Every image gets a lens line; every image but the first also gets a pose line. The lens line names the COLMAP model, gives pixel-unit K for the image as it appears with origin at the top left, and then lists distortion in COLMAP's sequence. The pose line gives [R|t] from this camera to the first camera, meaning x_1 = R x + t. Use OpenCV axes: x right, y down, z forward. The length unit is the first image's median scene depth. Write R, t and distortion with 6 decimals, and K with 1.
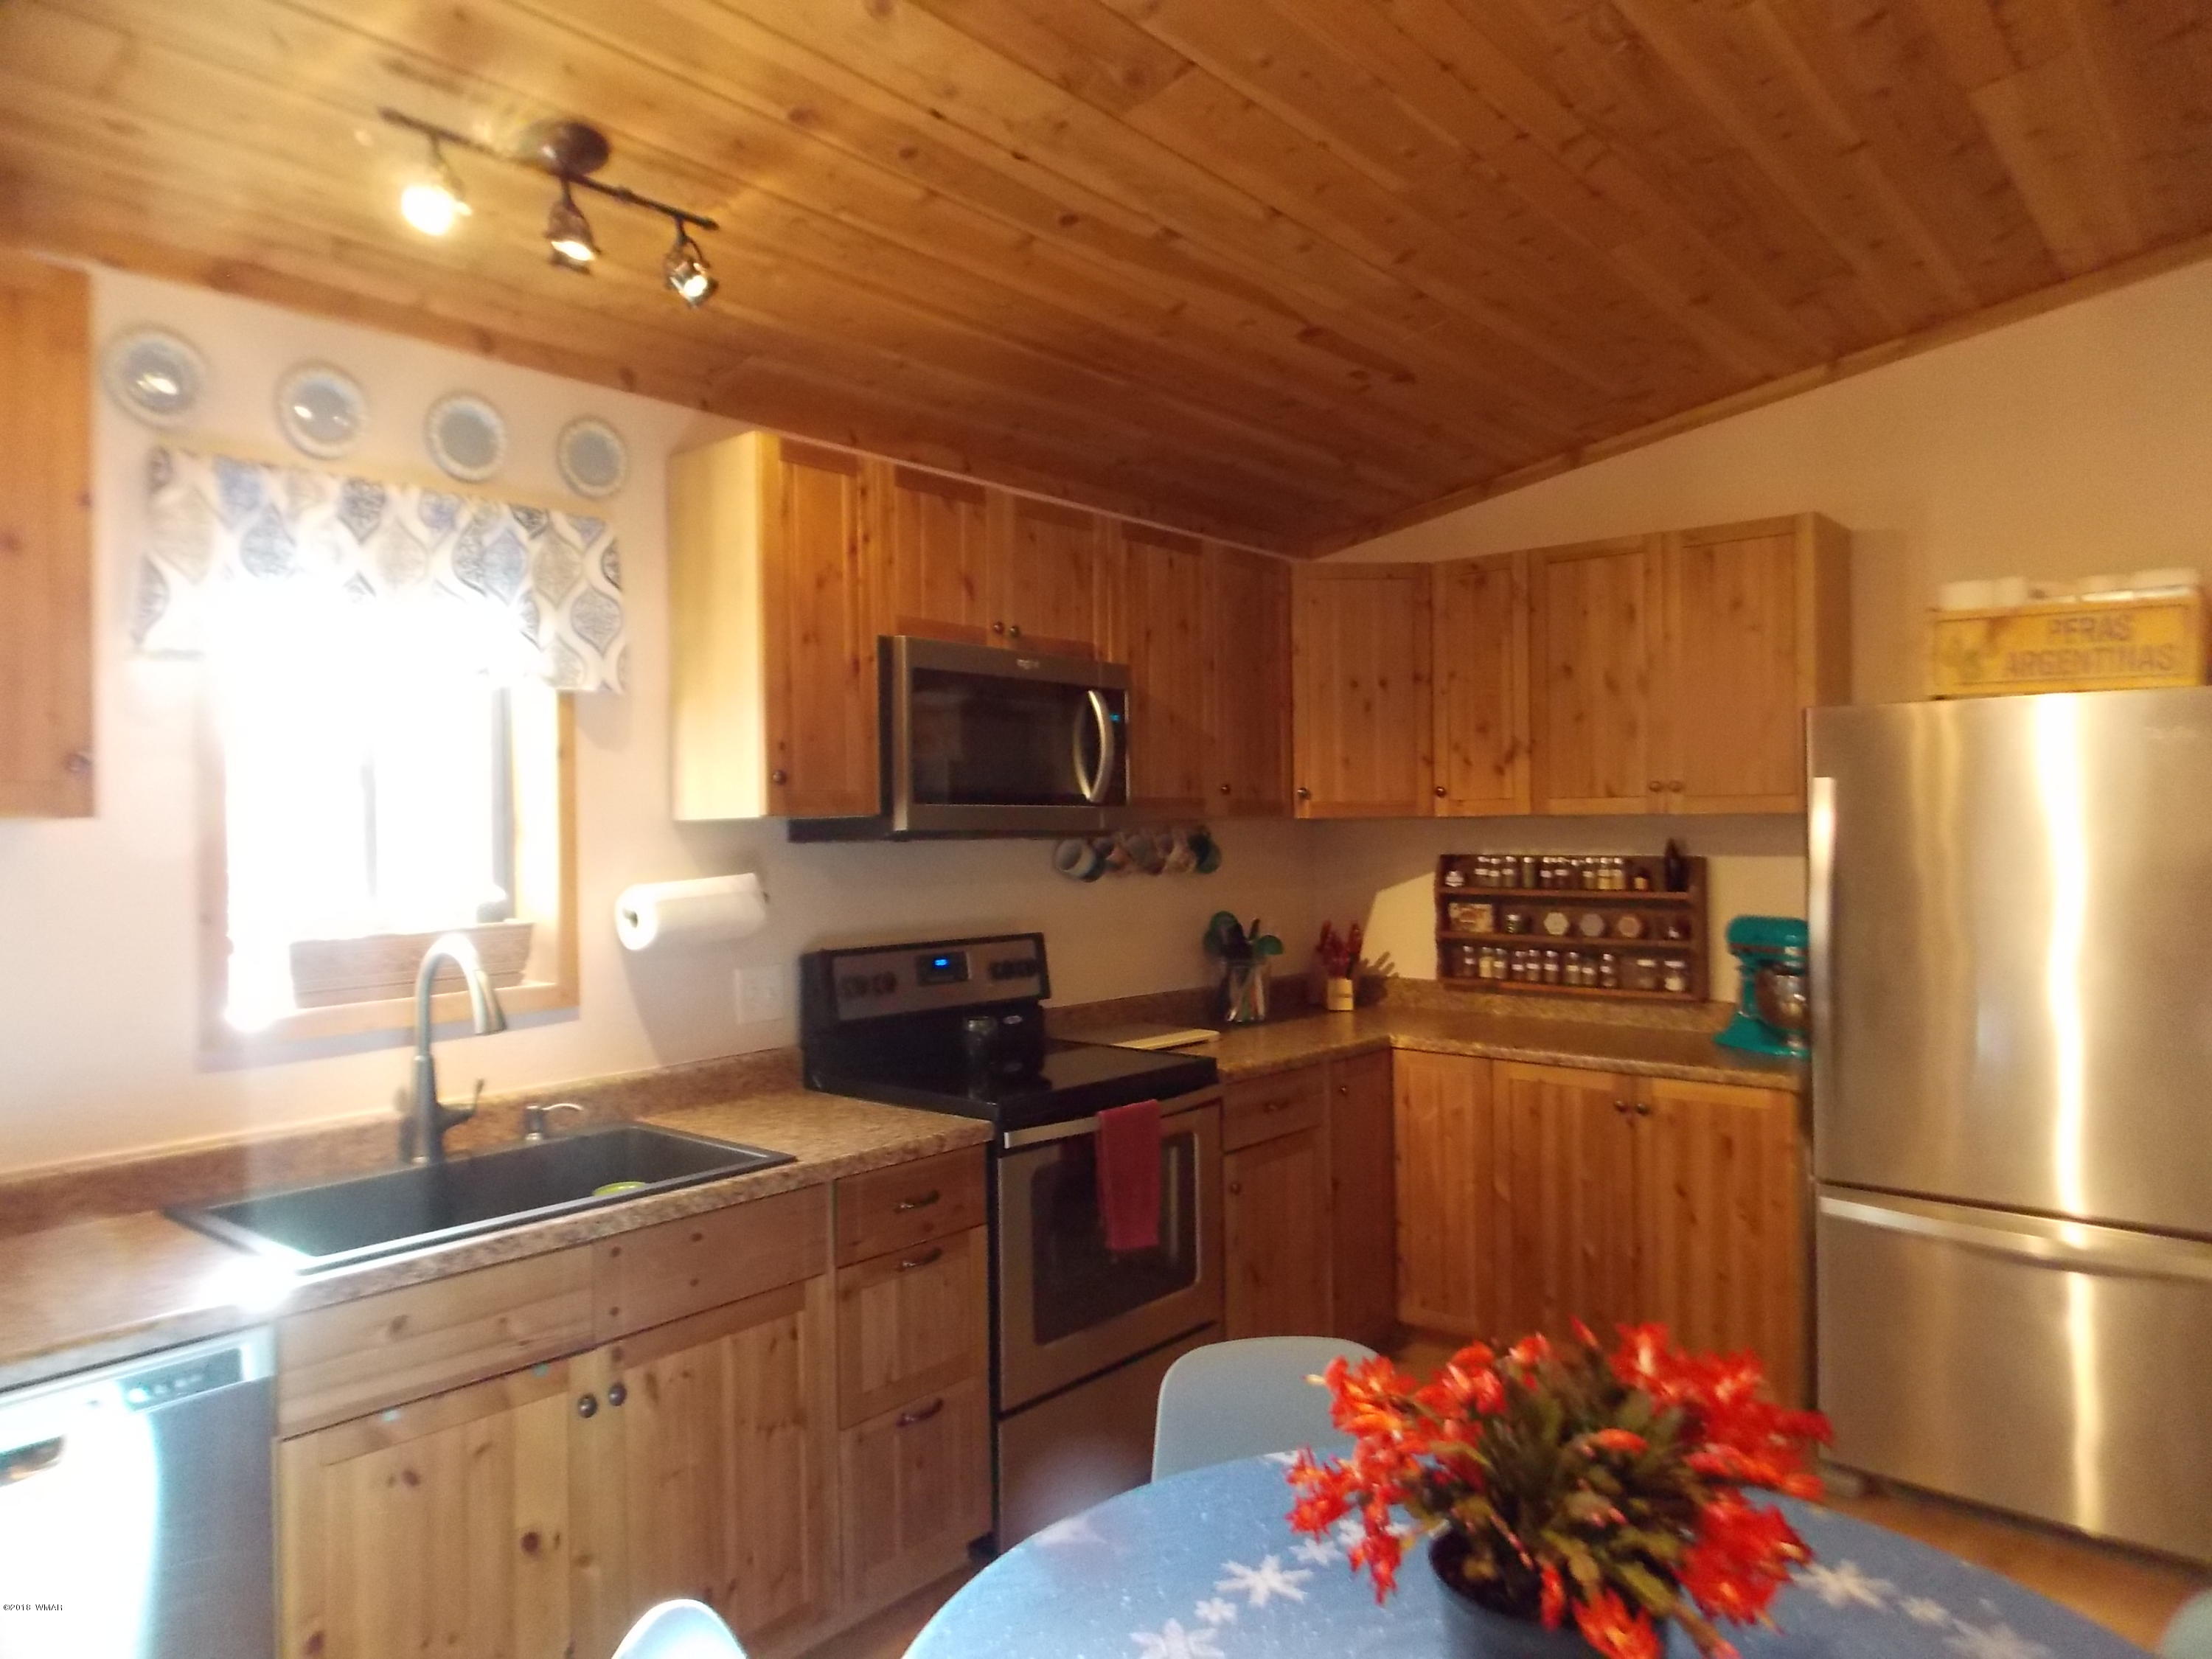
lens RADIAL K [[1461.0, 0, 1110.1], [0, 1461.0, 796.5], [0, 0, 1]] dist [0.007984, -0.000140]
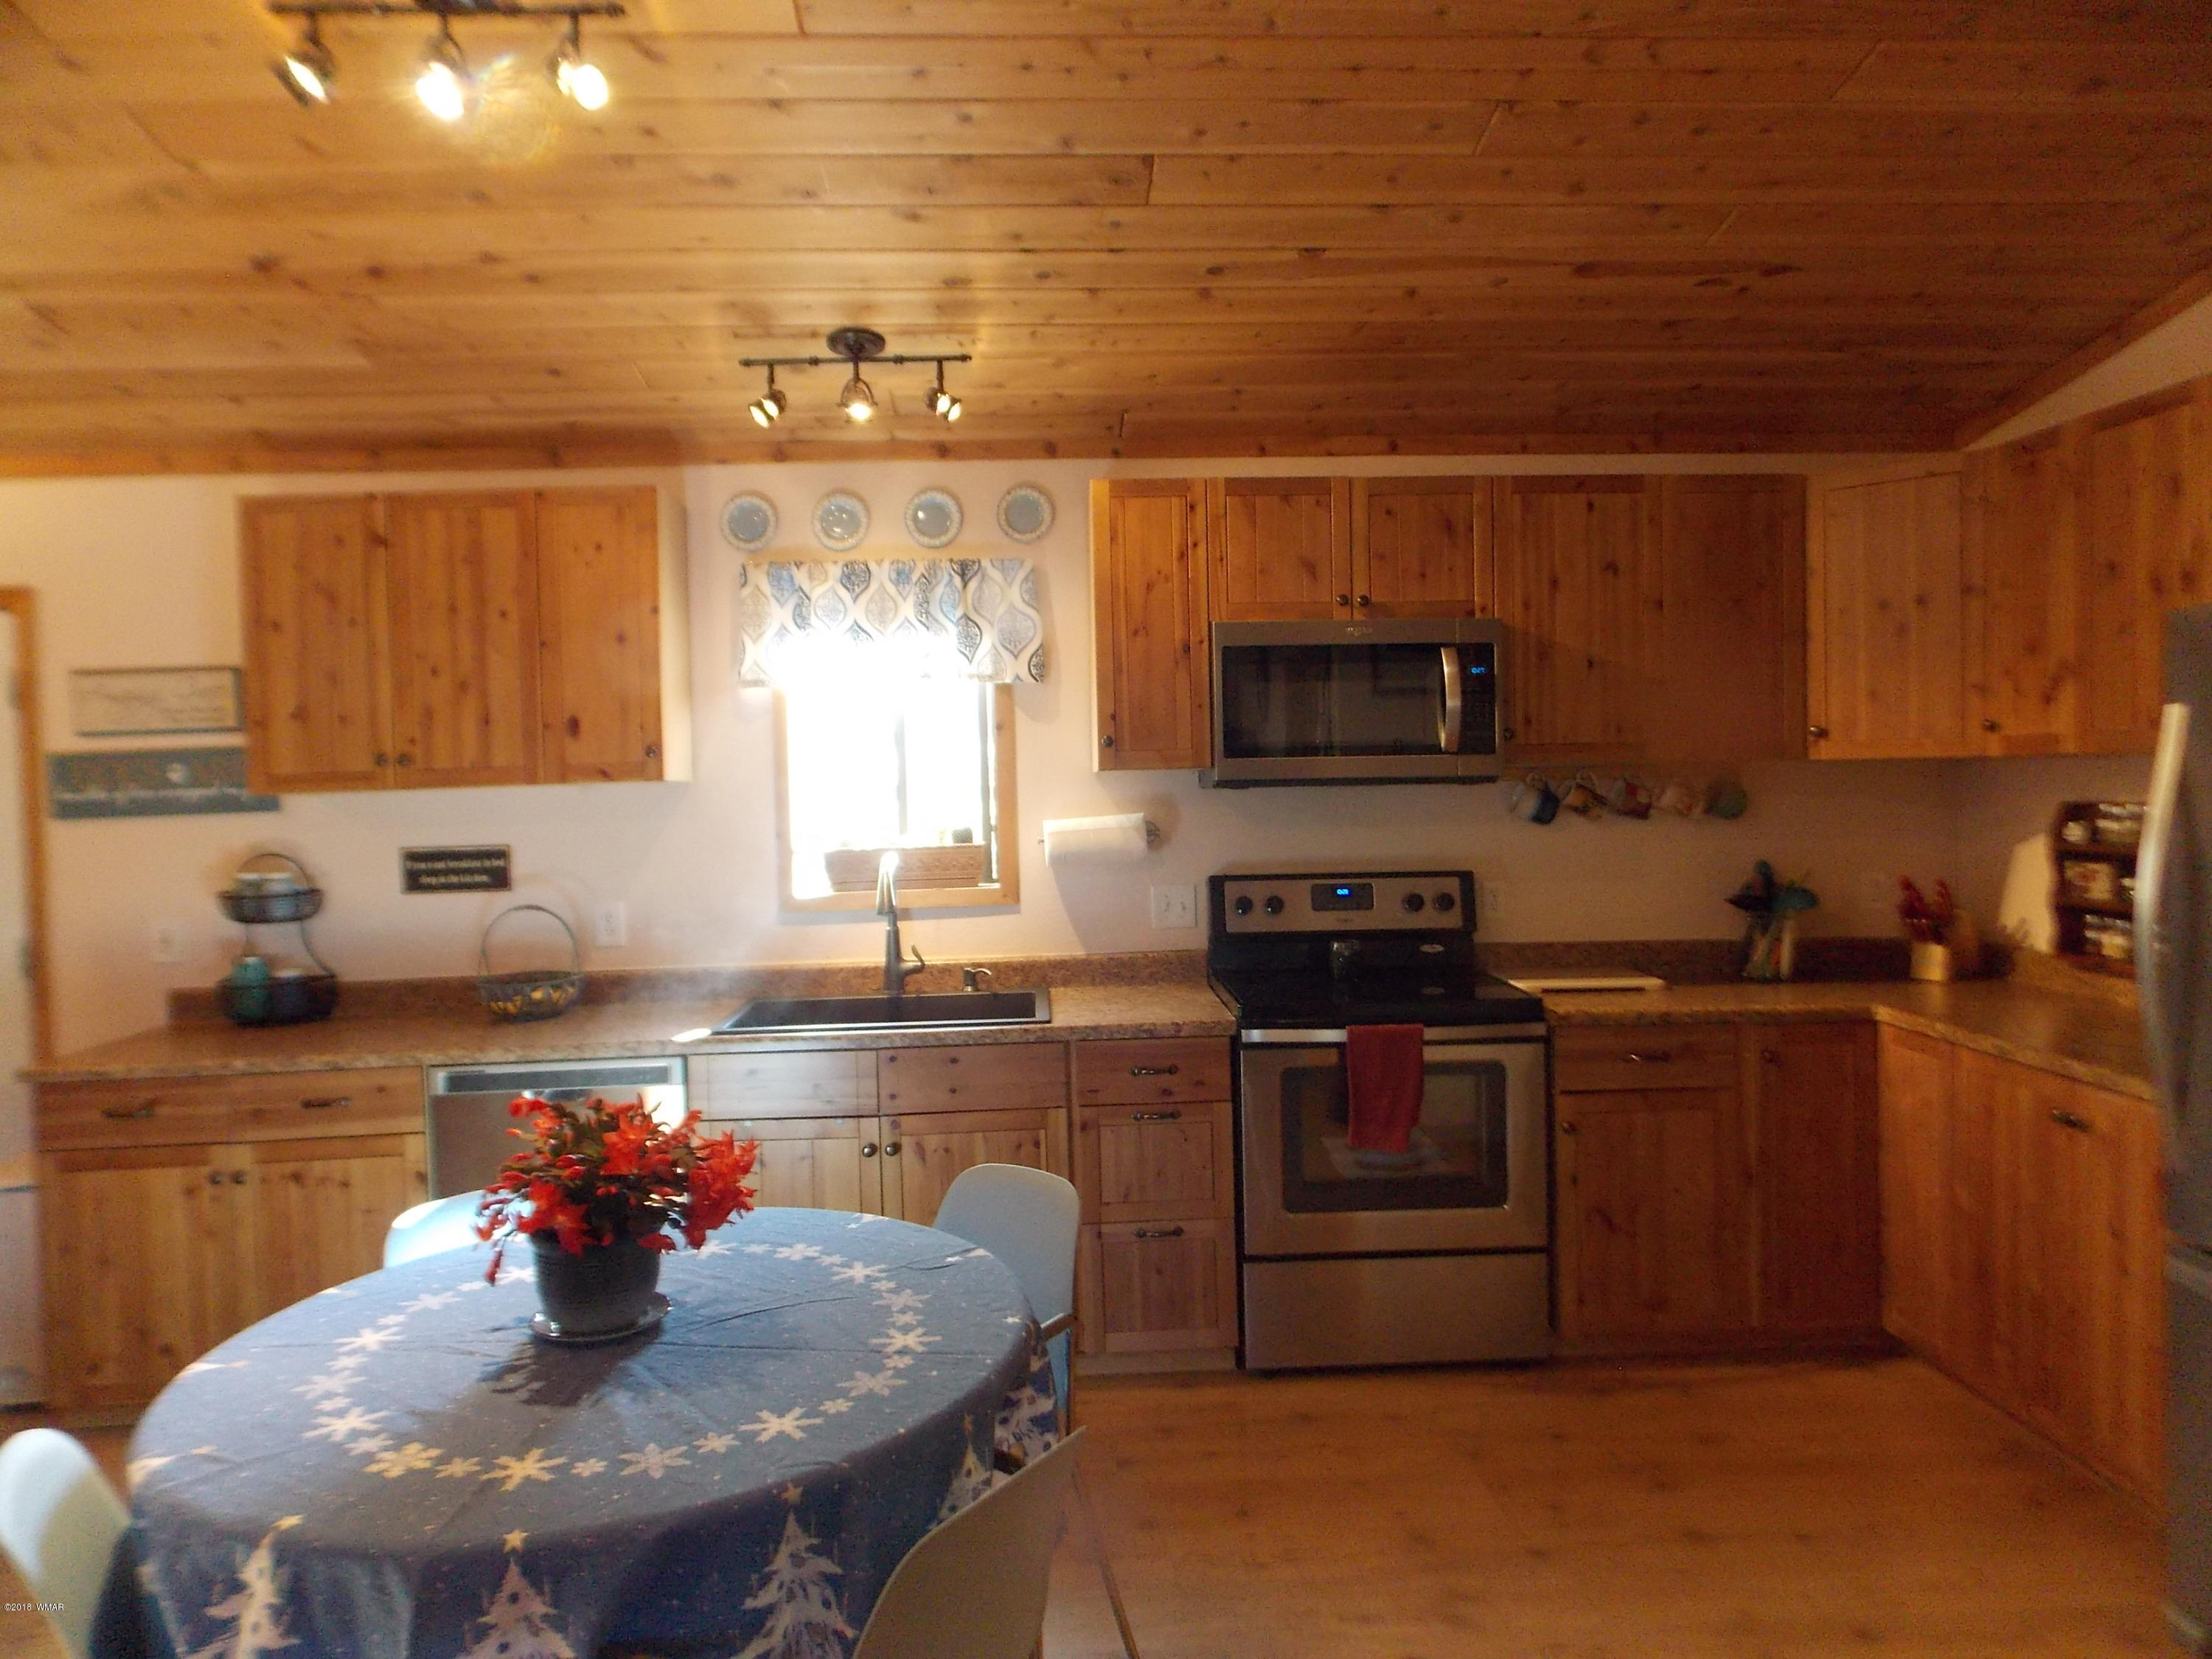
lens RADIAL K [[1461.0, 0, 1110.1], [0, 1461.0, 796.5], [0, 0, 1]] dist [0.007984, -0.000140]
pose [[0.685489, 0.007267, -0.728047, 0.638928], [0.027806, 0.998959, 0.036152, -0.009479], [0.727552, -0.045026, 0.684573, 0.083256]]
